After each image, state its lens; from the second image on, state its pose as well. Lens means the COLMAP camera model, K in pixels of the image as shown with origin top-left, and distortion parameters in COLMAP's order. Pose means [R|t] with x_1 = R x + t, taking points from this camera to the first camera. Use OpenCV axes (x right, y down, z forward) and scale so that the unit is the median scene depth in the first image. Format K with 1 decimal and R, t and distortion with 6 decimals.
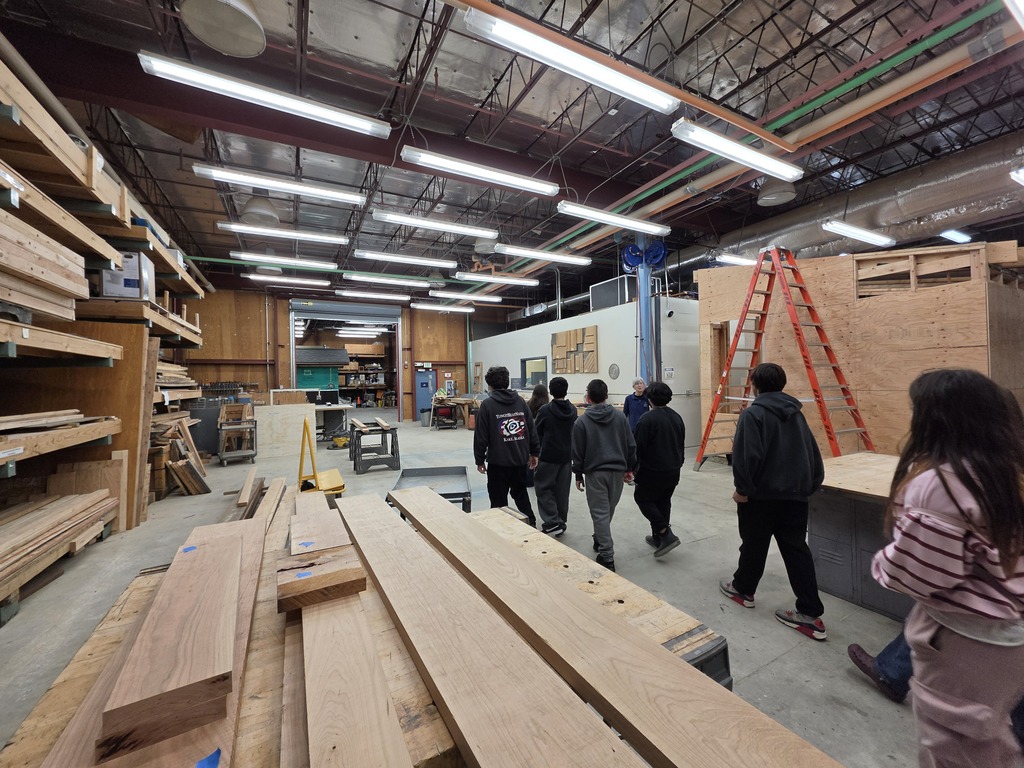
lens RADIAL K [[411.9, 0, 514.6], [0, 411.9, 381.8], [0, 0, 1]] dist [0.001906, 0.000124]
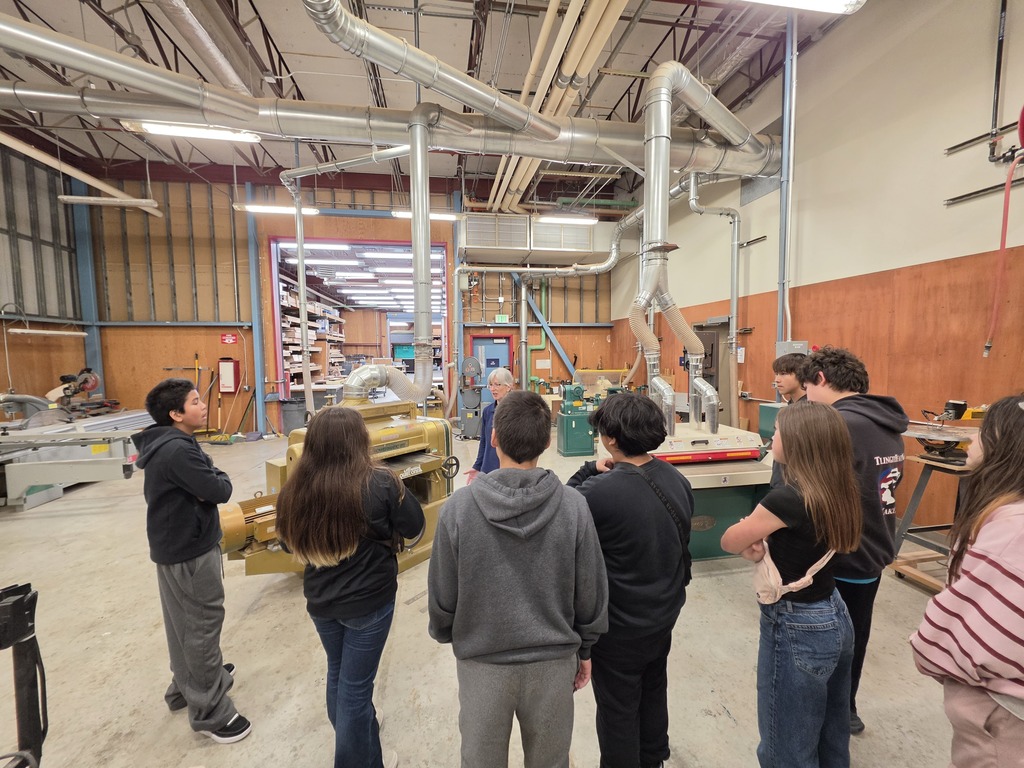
lens RADIAL K [[411.9, 0, 510.0], [0, 411.9, 383.3], [0, 0, 1]] dist [0.001906, 0.000124]
pose [[0.946994, 0.034426, -0.319401, 1.310057], [-0.009189, 0.996738, 0.080185, -0.049751], [0.321119, -0.073000, 0.944221, -1.403116]]
